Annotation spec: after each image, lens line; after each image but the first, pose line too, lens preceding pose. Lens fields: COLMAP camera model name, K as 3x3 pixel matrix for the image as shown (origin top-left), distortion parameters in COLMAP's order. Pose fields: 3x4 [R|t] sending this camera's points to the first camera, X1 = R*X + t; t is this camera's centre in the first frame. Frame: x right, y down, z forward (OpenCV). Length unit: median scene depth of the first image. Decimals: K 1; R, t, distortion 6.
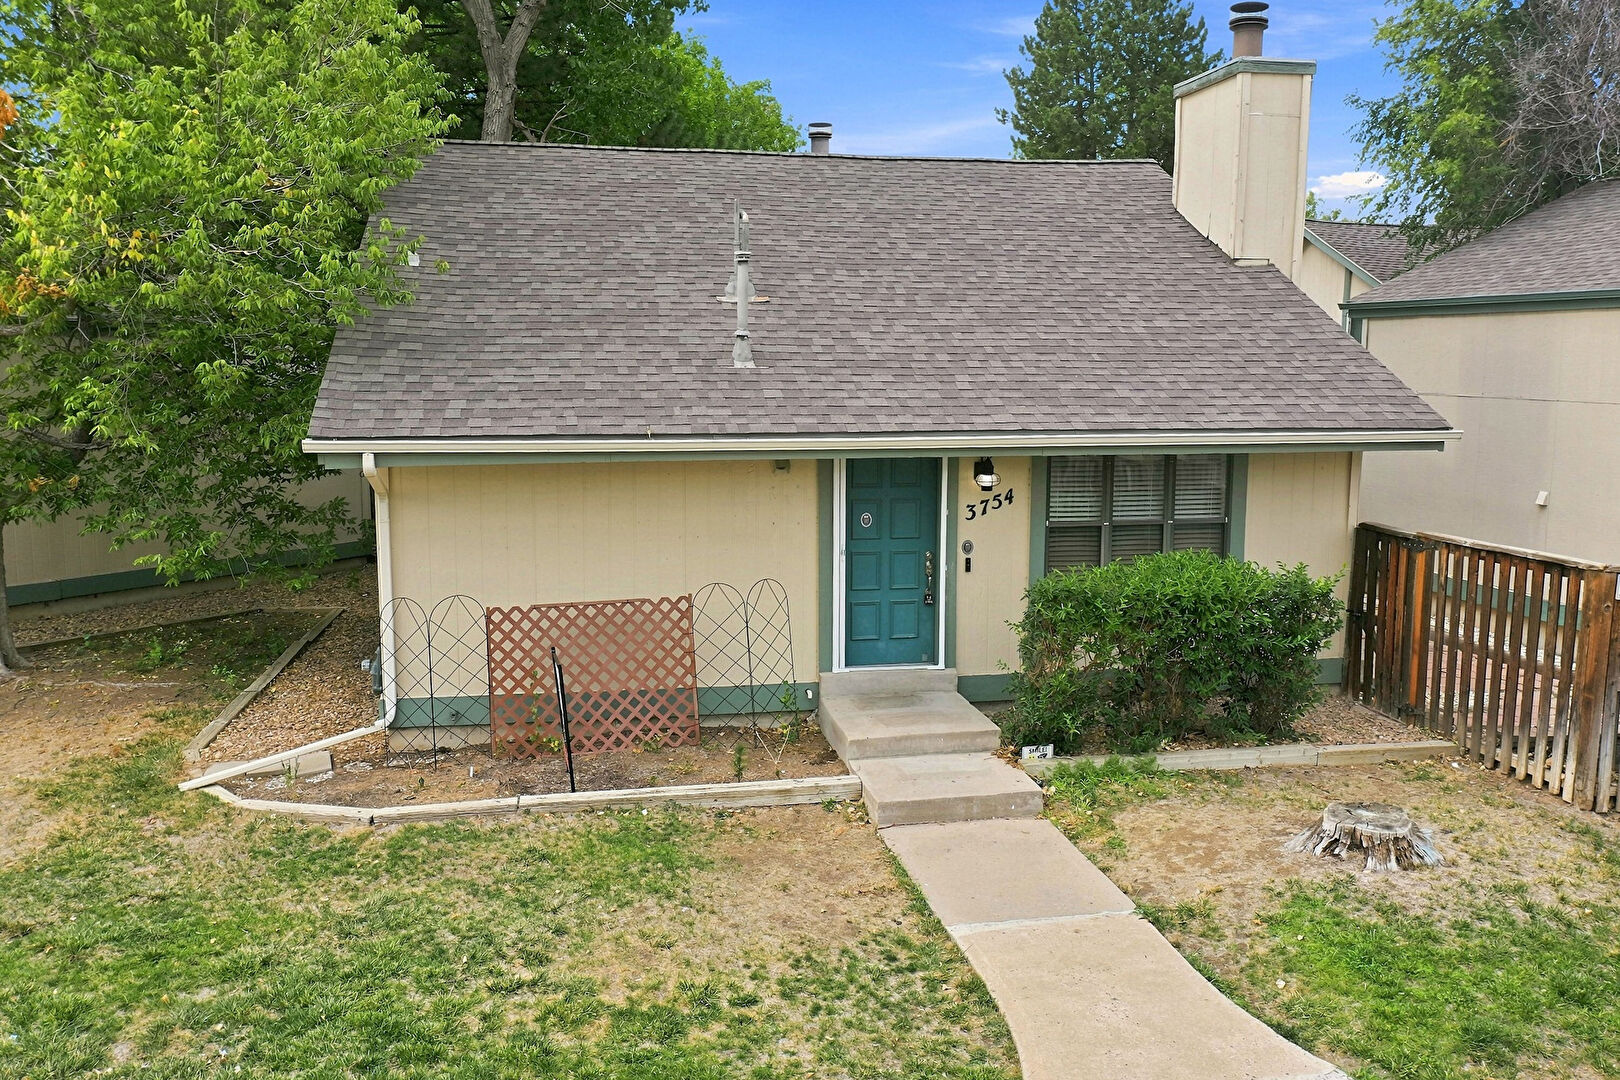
lens RADIAL K [[1291.5, 0, 806.4], [0, 1291.5, 537.2], [0, 0, 1]] dist [-0.027764, -0.010940]
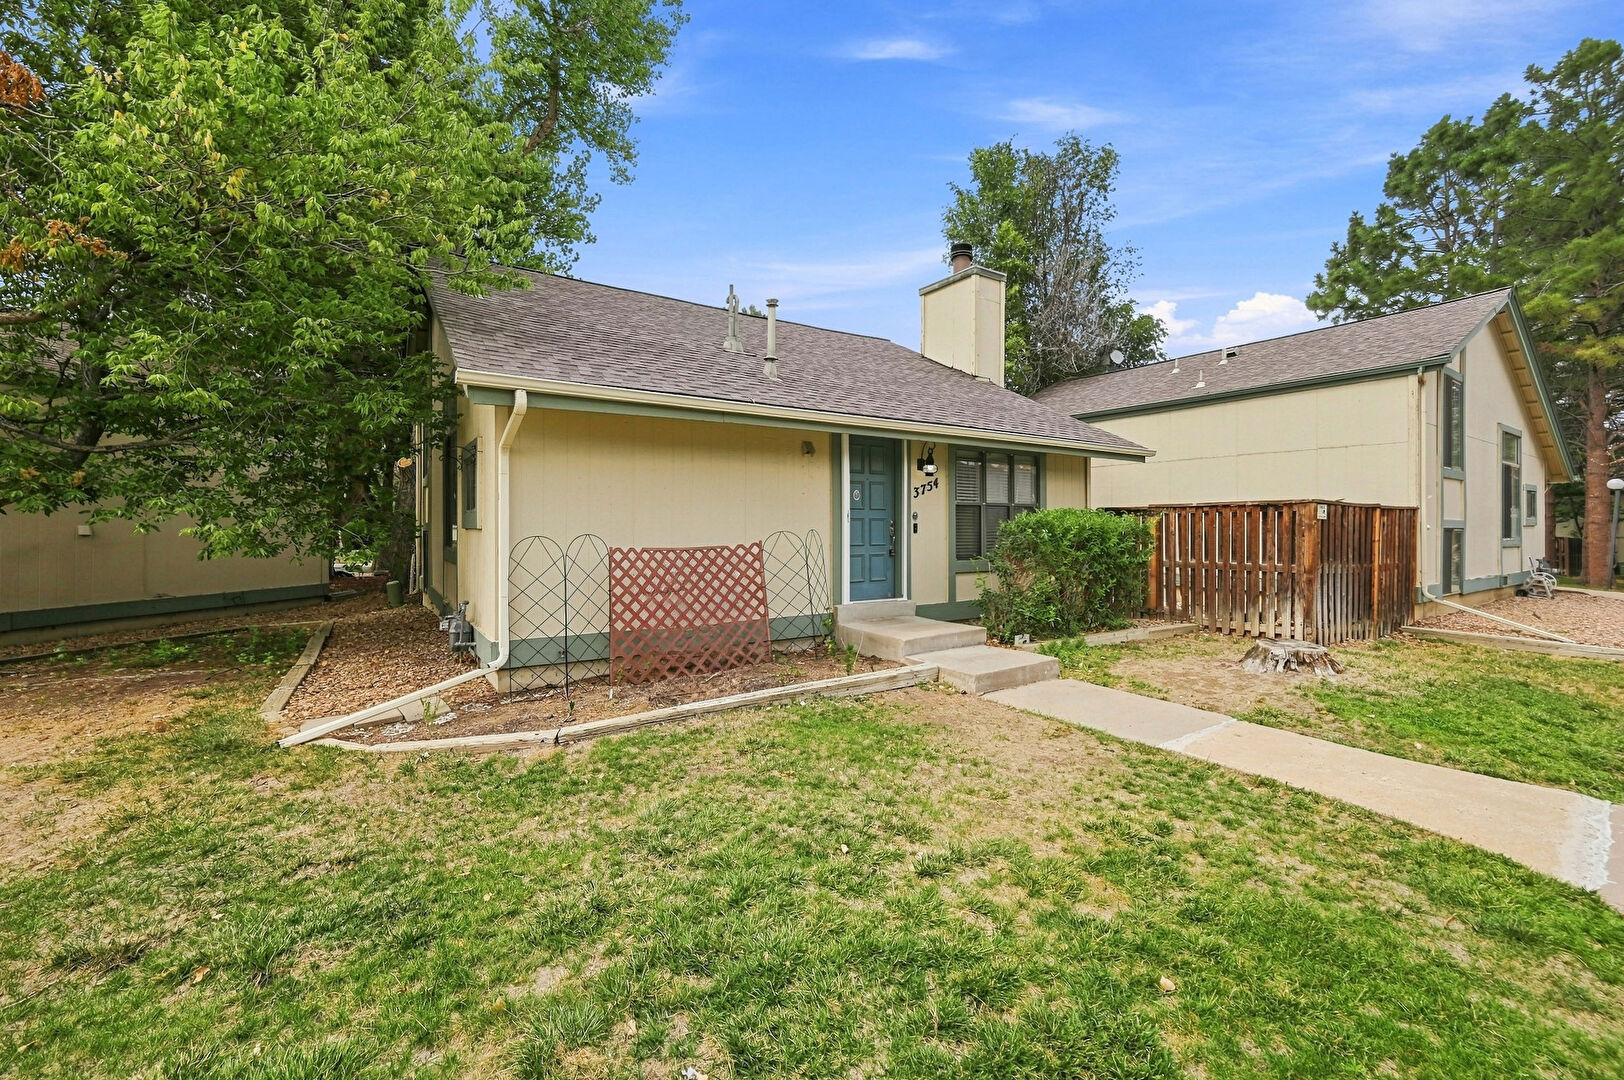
lens RADIAL K [[659.6, 0, 802.0], [0, 659.6, 533.3], [0, 0, 1]] dist [-0.002329, -0.000024]
pose [[0.922012, -0.008673, 0.387065, -0.340285], [0.057606, 0.991694, -0.114999, 0.127248], [-0.382852, 0.128328, 0.914853, 0.436381]]
